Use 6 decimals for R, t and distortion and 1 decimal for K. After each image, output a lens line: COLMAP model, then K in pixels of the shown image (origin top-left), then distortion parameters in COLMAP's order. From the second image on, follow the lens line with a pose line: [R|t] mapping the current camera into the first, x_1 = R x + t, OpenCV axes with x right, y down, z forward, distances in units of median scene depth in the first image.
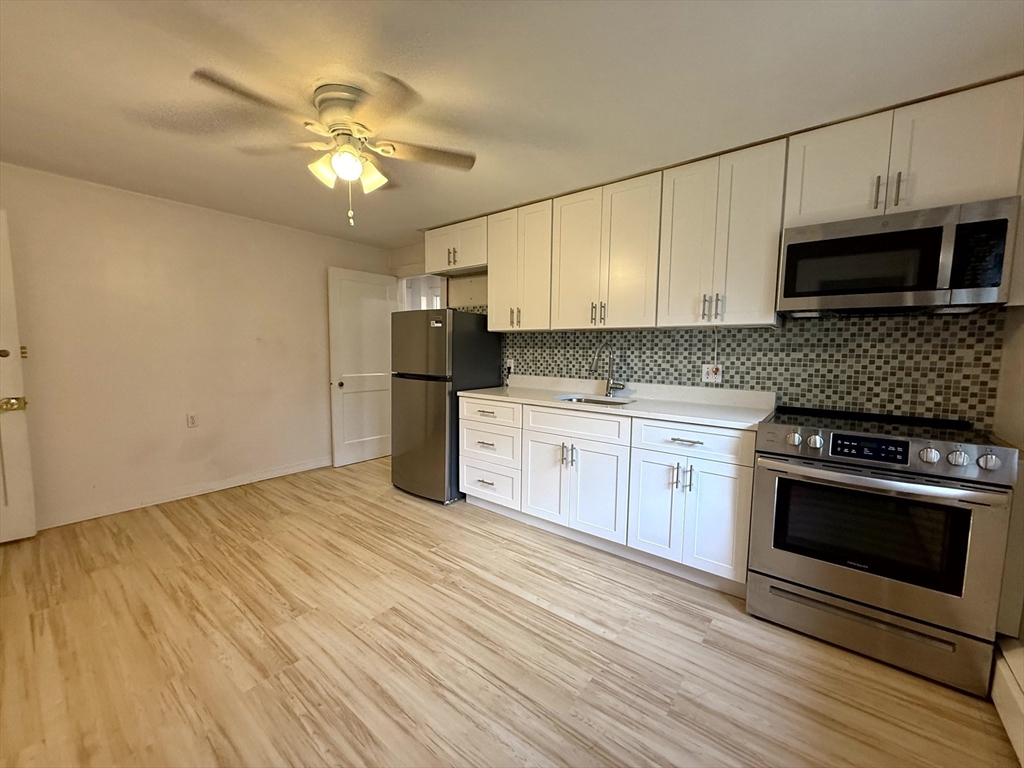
lens RADIAL K [[408.3, 0, 514.3], [0, 408.3, 384.8], [0, 0, 1]] dist [-0.002918, 0.001891]
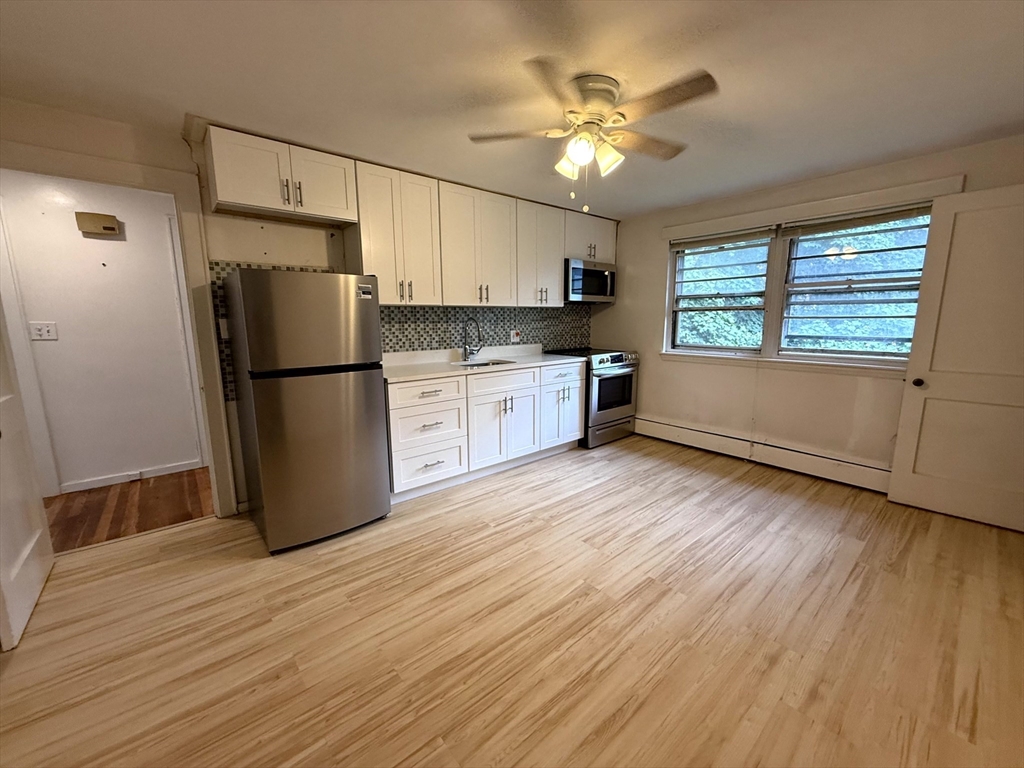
lens RADIAL K [[408.3, 0, 511.3], [0, 408.3, 383.9], [0, 0, 1]] dist [-0.002918, 0.001891]
pose [[0.191467, -0.171419, 0.966414, -1.136931], [0.097931, 0.983054, 0.154968, -0.096991], [-0.976601, 0.064970, 0.205009, 0.738704]]
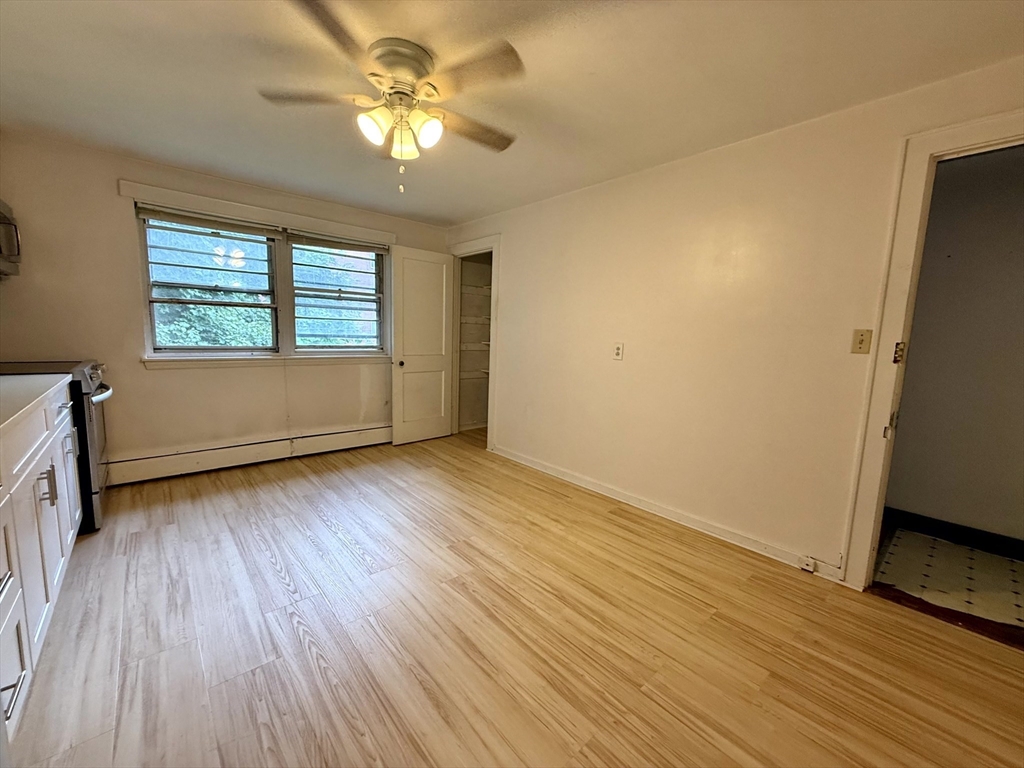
lens RADIAL K [[408.3, 0, 512.1], [0, 408.3, 384.9], [0, 0, 1]] dist [-0.002918, 0.001891]
pose [[-0.983421, -0.067760, 0.168203, -0.625848], [-0.029777, 0.975314, 0.218805, -0.122528], [-0.178877, 0.210169, -0.961162, 1.449069]]
